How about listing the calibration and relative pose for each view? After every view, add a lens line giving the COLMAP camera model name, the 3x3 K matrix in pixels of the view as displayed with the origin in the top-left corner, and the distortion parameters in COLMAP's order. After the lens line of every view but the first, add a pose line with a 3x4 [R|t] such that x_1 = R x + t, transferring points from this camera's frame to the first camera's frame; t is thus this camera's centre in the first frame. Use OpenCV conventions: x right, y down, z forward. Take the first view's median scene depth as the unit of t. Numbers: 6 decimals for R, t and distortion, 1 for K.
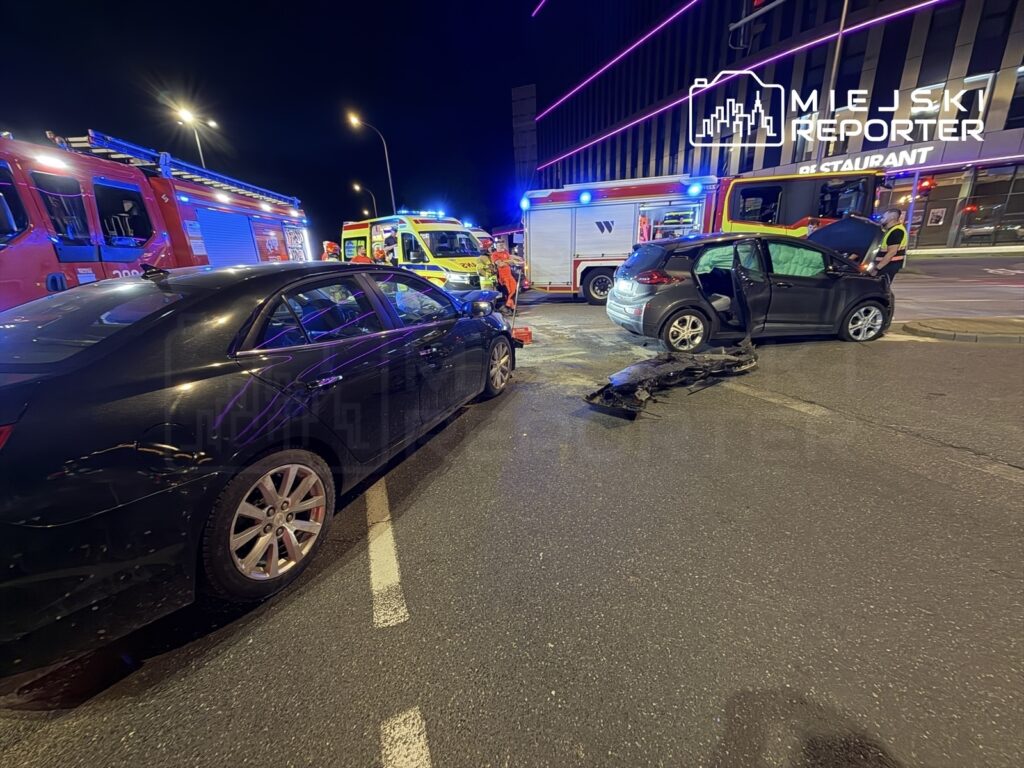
lens RADIAL K [[416.9, 0, 512.0], [0, 416.9, 384.0], [0, 0, 1]] dist [-0.001973, 0.000184]
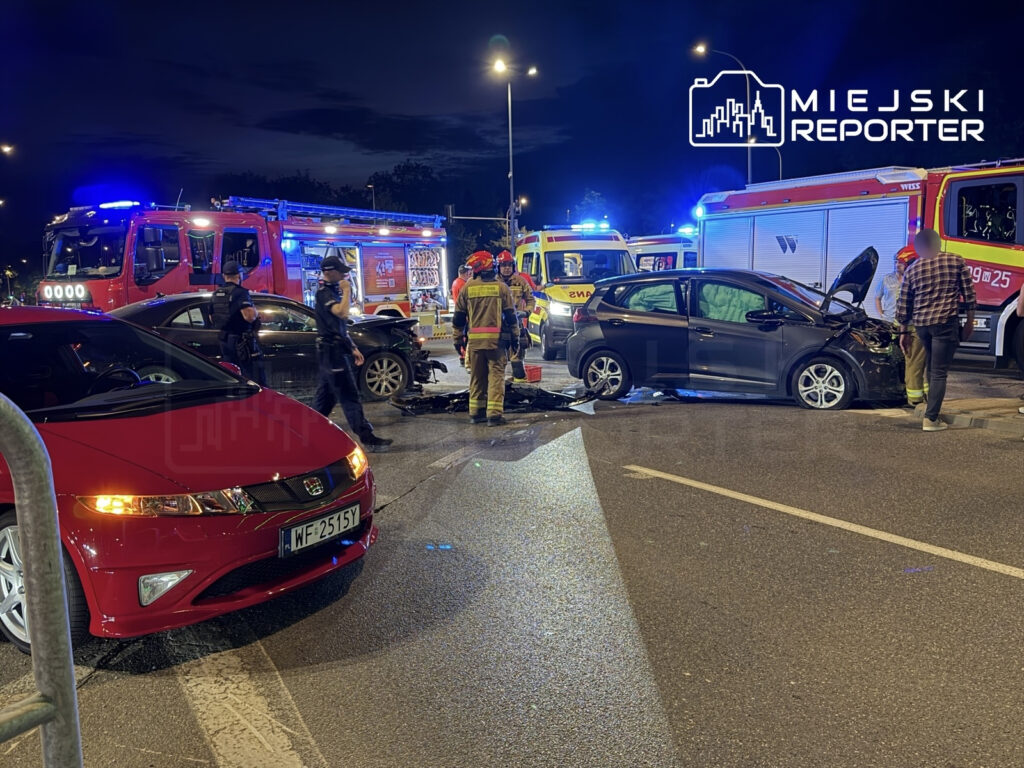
lens RADIAL K [[965.6, 0, 512.0], [0, 965.6, 384.0], [0, 0, 1]] dist [0.188205, -0.418247]
pose [[0.777107, 0.090639, -0.622808, 1.527045], [-0.194898, 0.975588, -0.101203, 0.143517], [0.598431, 0.200030, 0.775801, -0.738918]]
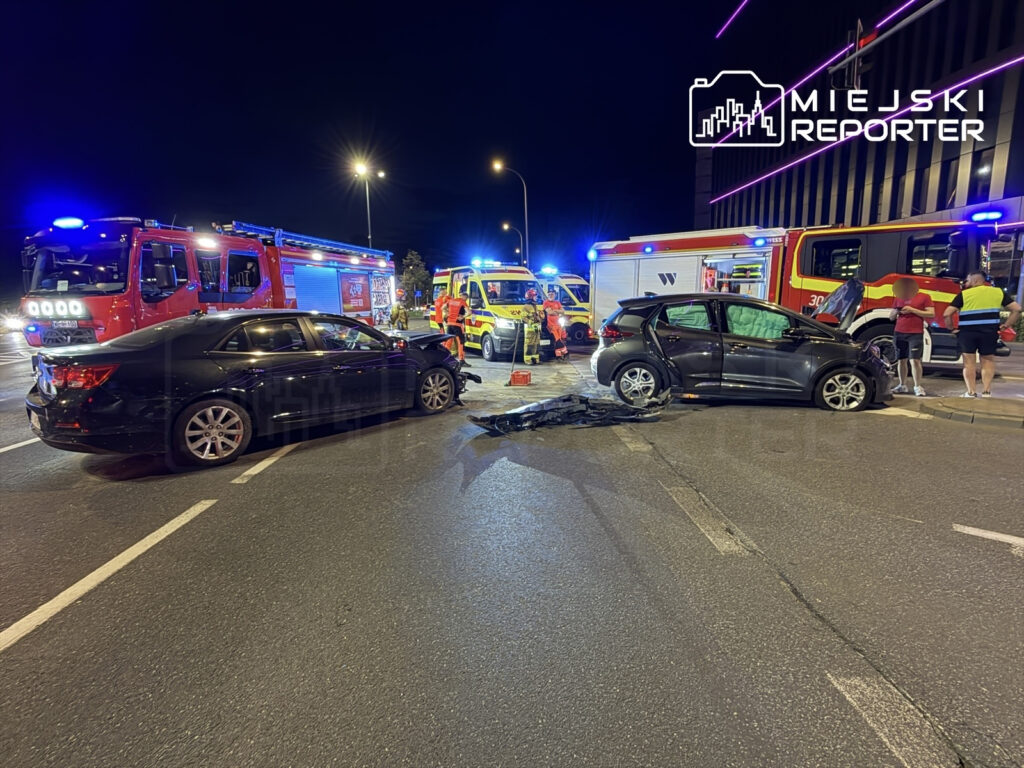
lens RADIAL K [[513.5, 0, 515.1], [0, 513.5, 383.7], [0, 0, 1]] dist [0.000751, 0.000294]
pose [[0.938477, 0.085422, -0.334610, 0.542137], [-0.128577, 0.985693, -0.108981, 0.054976], [0.320513, 0.145299, 0.936034, -0.305592]]
